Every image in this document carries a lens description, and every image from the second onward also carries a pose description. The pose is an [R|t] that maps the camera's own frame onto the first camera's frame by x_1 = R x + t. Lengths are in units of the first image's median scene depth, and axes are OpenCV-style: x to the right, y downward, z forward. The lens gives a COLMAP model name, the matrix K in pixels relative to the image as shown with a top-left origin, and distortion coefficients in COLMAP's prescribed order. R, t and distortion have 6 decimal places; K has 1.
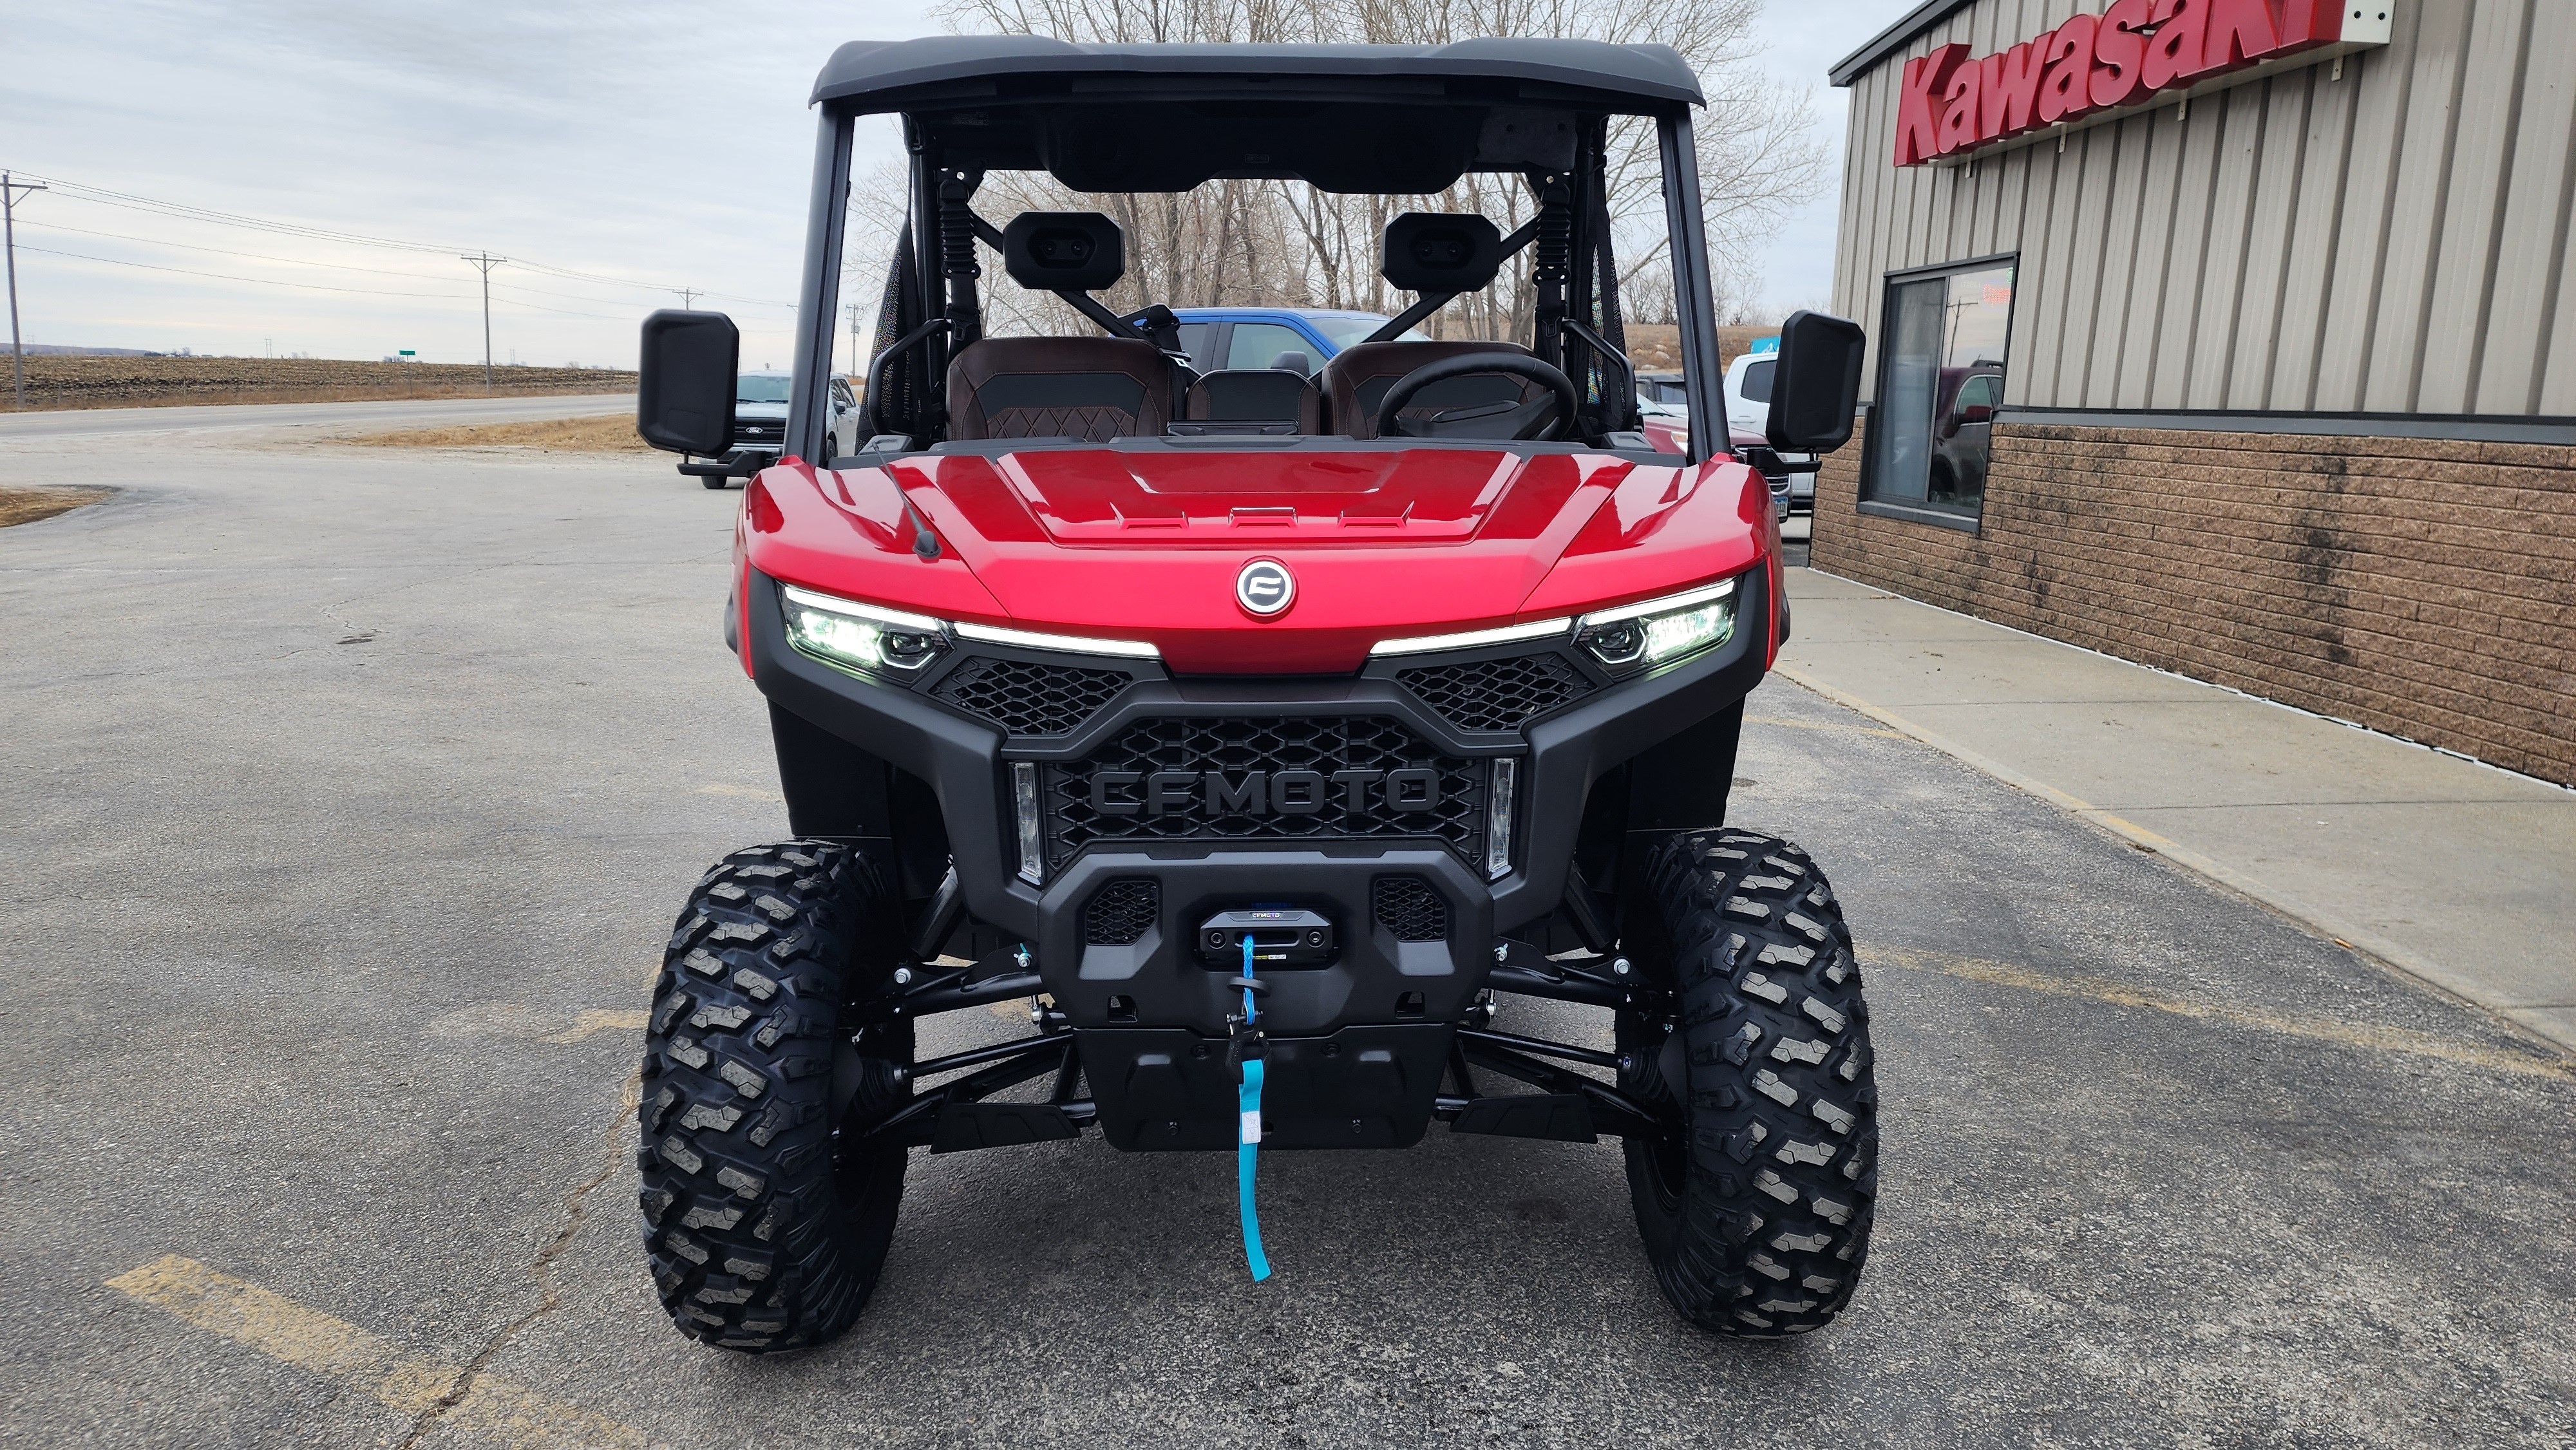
lens RADIAL K [[1726.3, 0, 1288.0], [0, 1726.3, 725.0], [0, 0, 1]] dist [0.100005, -0.103705]
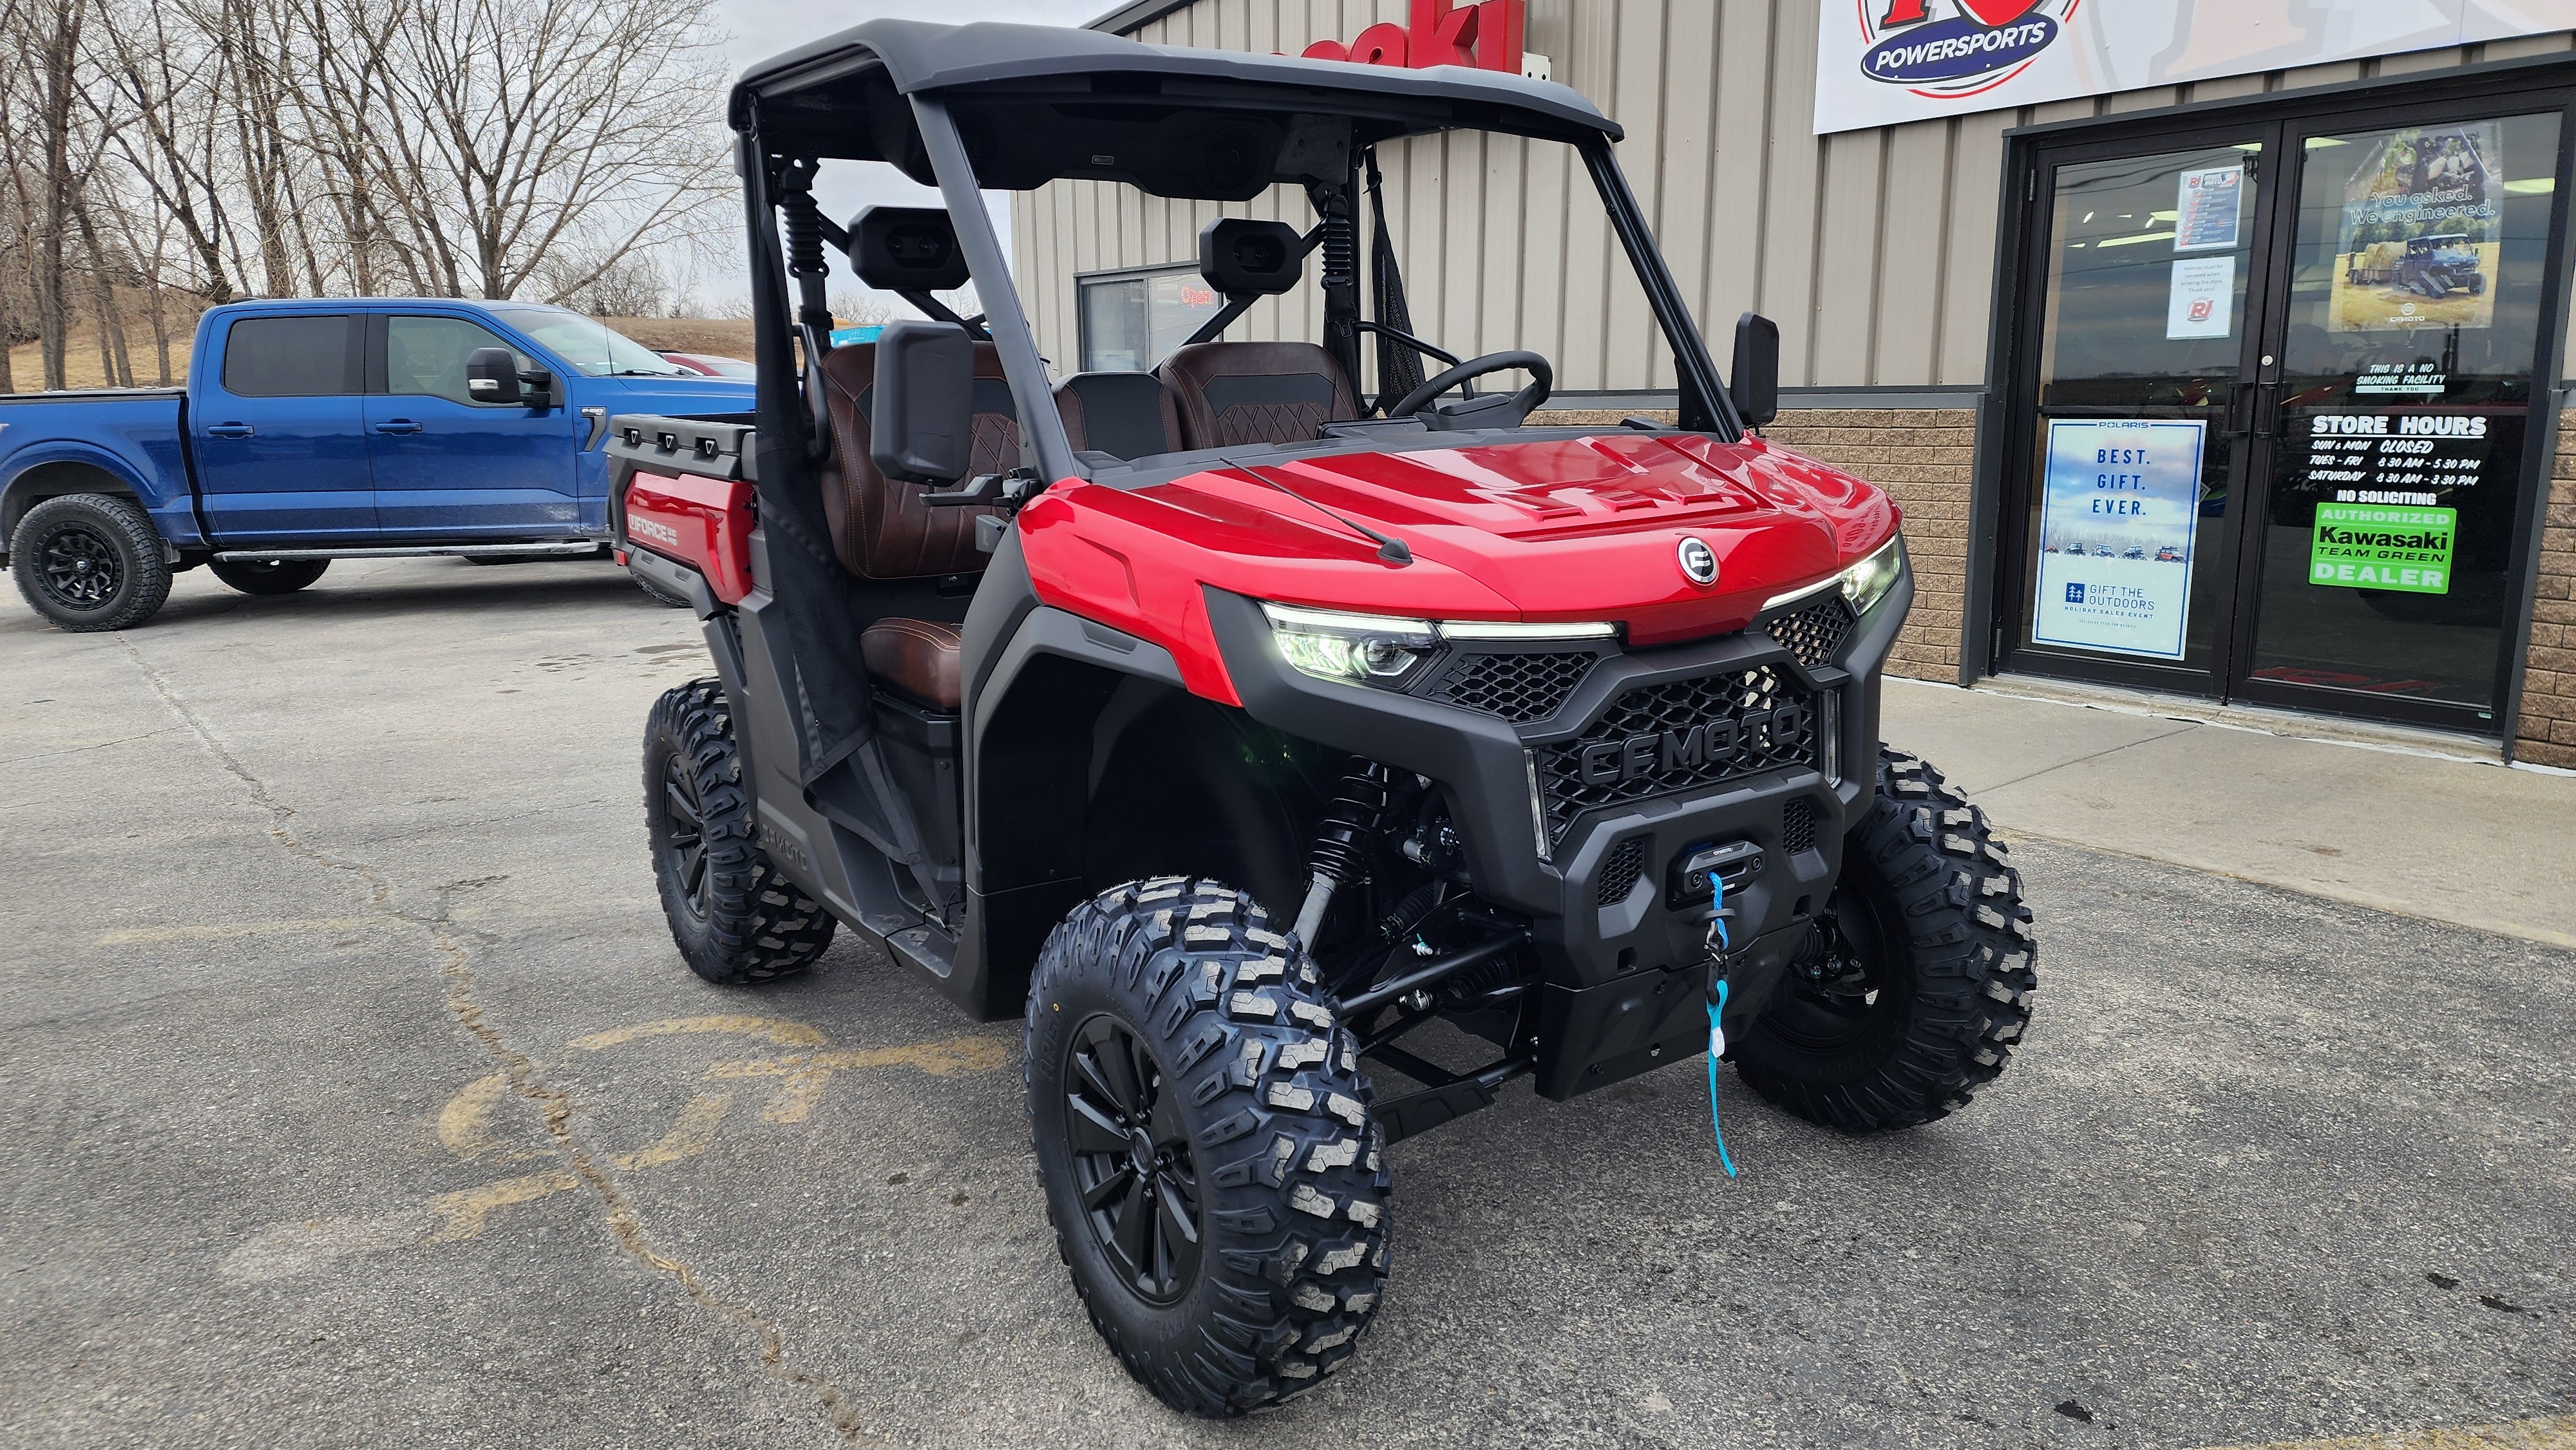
lens RADIAL K [[1724.9, 0, 1287.0], [0, 1724.9, 717.8], [0, 0, 1]] dist [0.076523, -0.057694]
pose [[0.828301, -0.131786, 0.544564, -0.516968], [0.131436, 0.990526, 0.039791, -0.035313], [-0.544648, 0.038616, 0.837775, 0.123766]]
